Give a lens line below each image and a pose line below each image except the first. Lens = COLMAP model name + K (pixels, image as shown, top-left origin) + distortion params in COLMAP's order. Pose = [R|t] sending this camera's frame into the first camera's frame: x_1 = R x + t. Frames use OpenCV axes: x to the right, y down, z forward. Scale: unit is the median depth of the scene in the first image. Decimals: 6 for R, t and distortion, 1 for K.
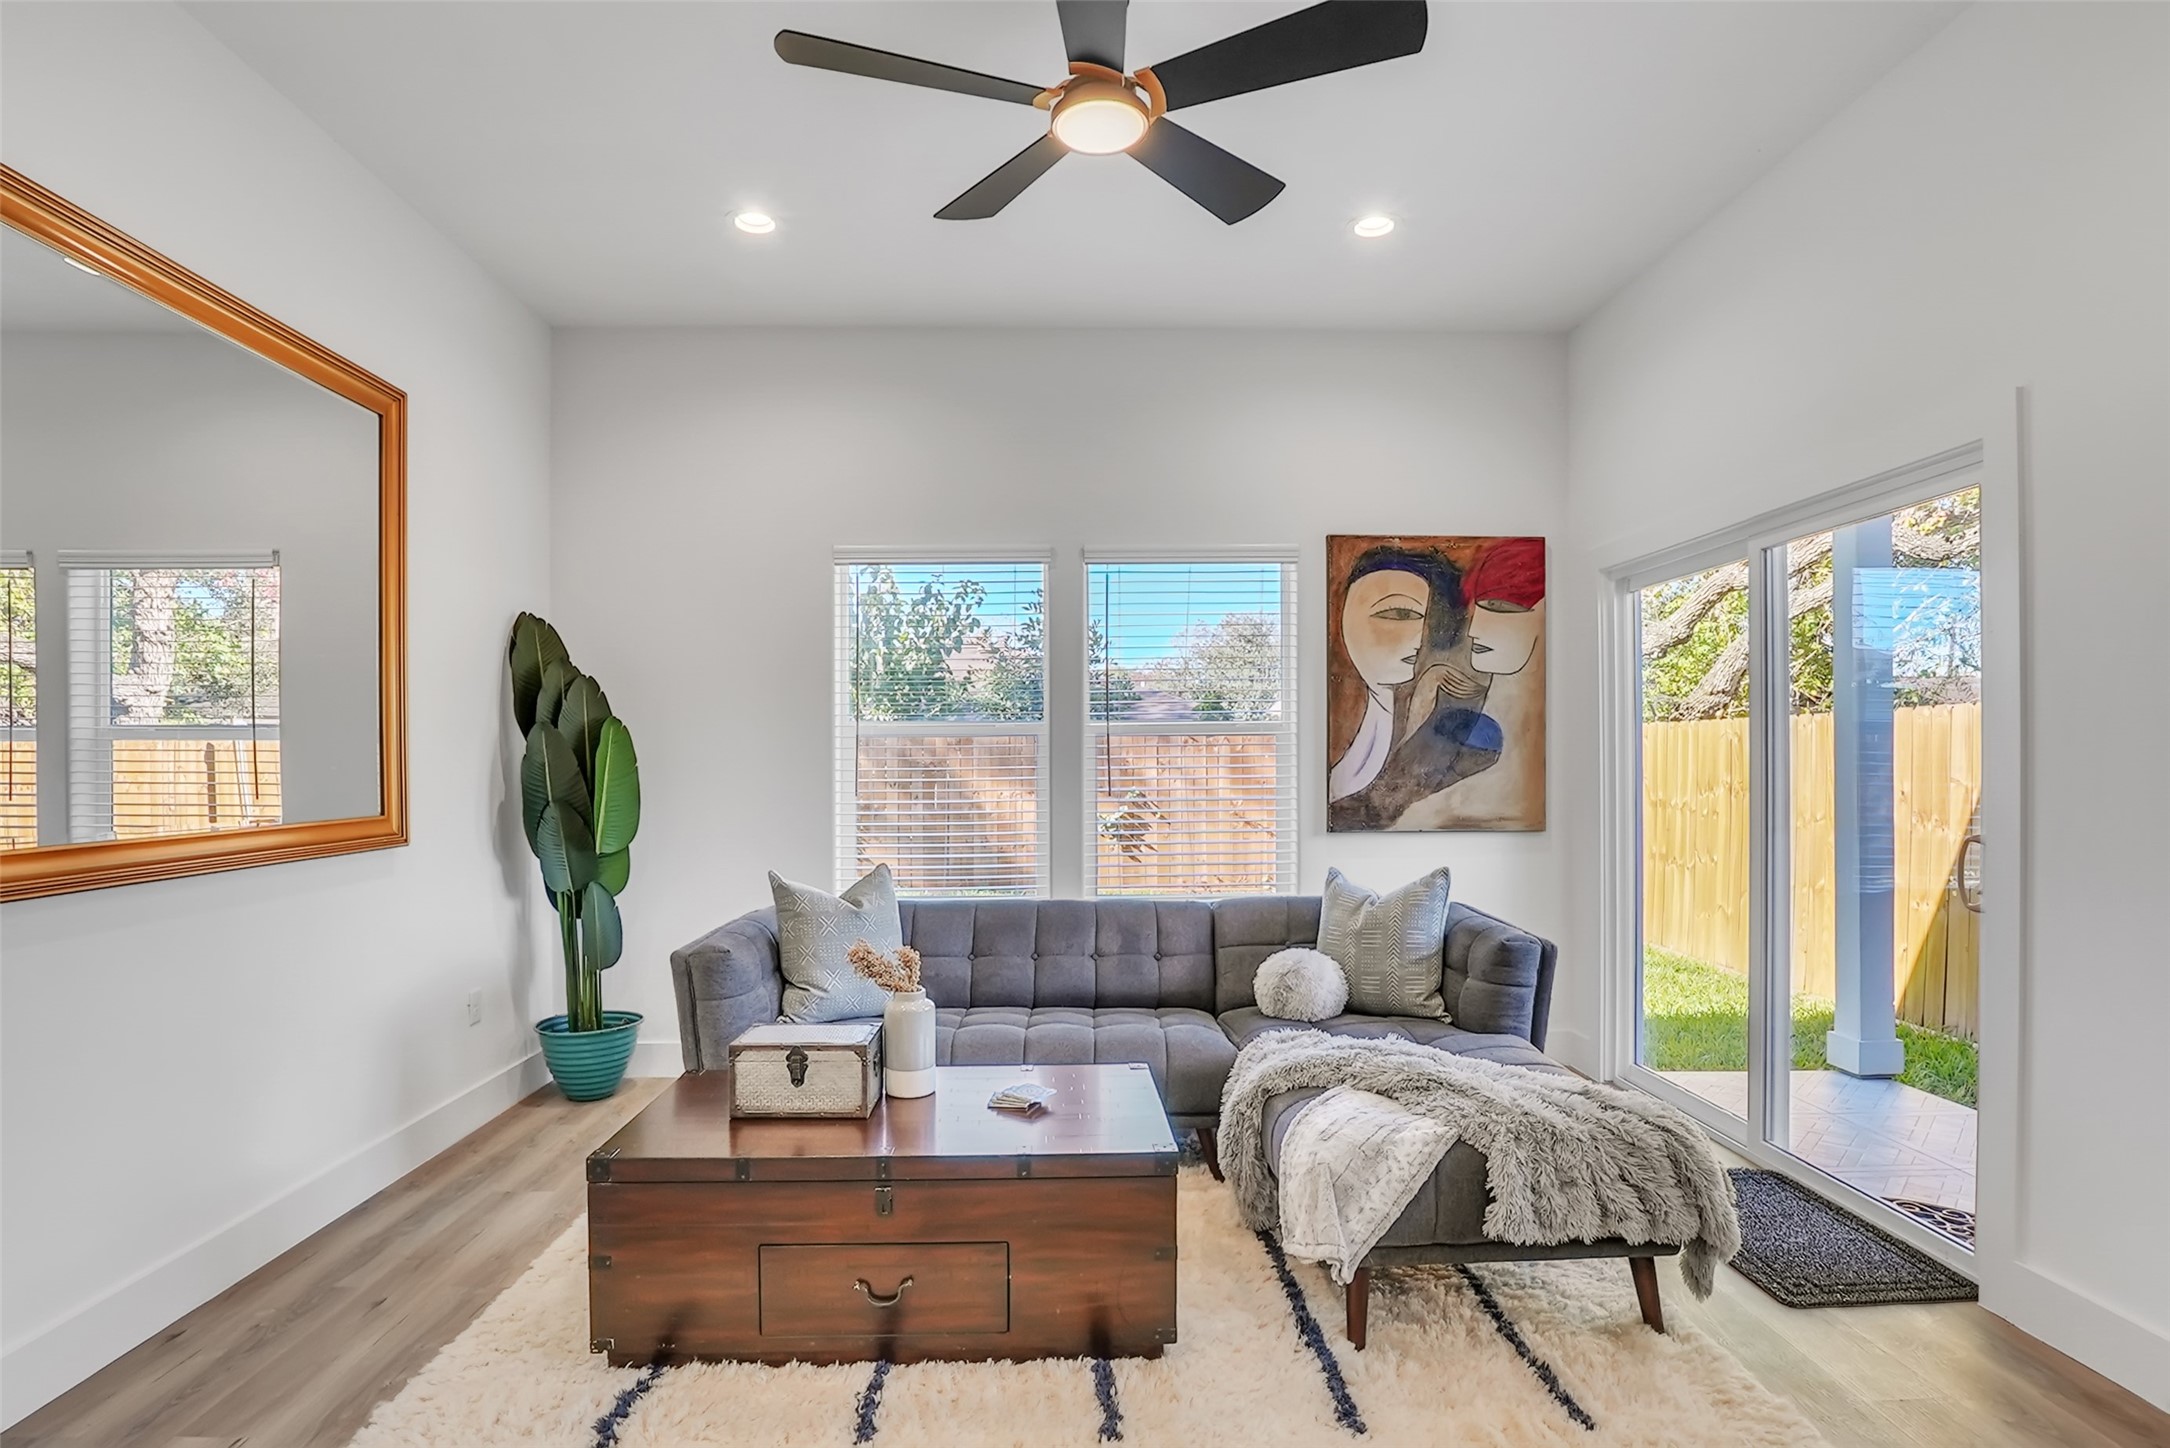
lens RADIAL K [[1108.1, 0, 1086.2], [0, 1108.1, 771.5], [0, 0, 1]] dist [-0.029430, 0.007229]
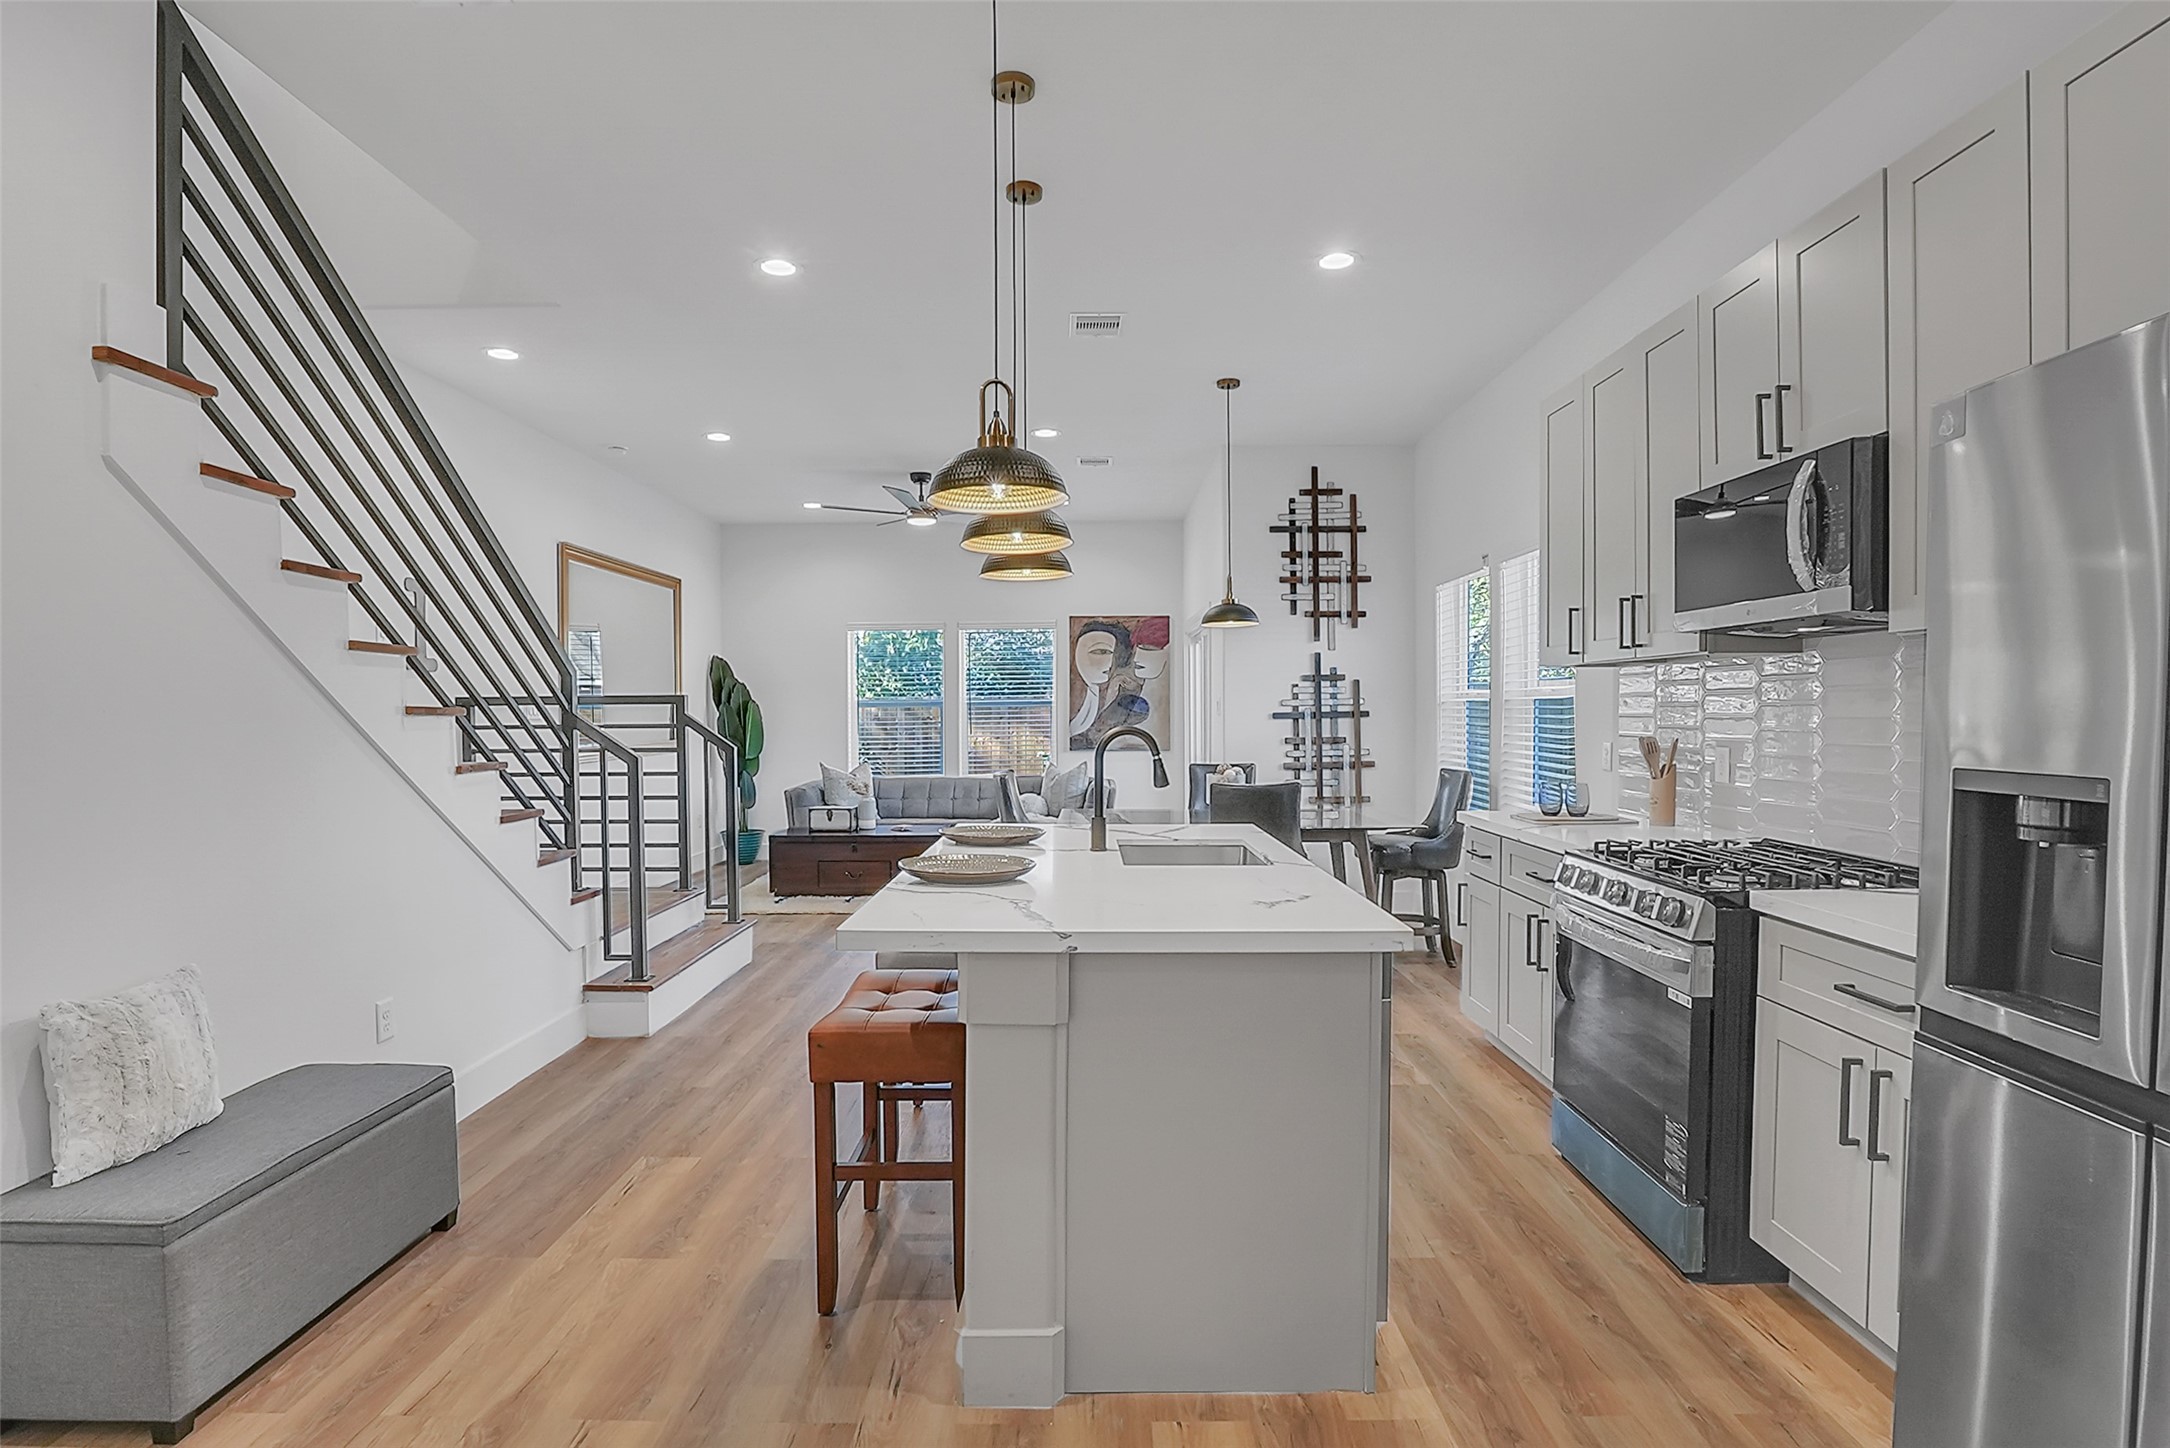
lens RADIAL K [[1108.1, 0, 1084.4], [0, 1108.1, 725.6], [0, 0, 1]] dist [-0.029430, 0.007229]
pose [[0.999355, 0.000337, -0.035920, 0.329230], [-0.000106, 0.999979, 0.006424, -0.008891], [0.035921, -0.006416, 0.999334, -1.215430]]
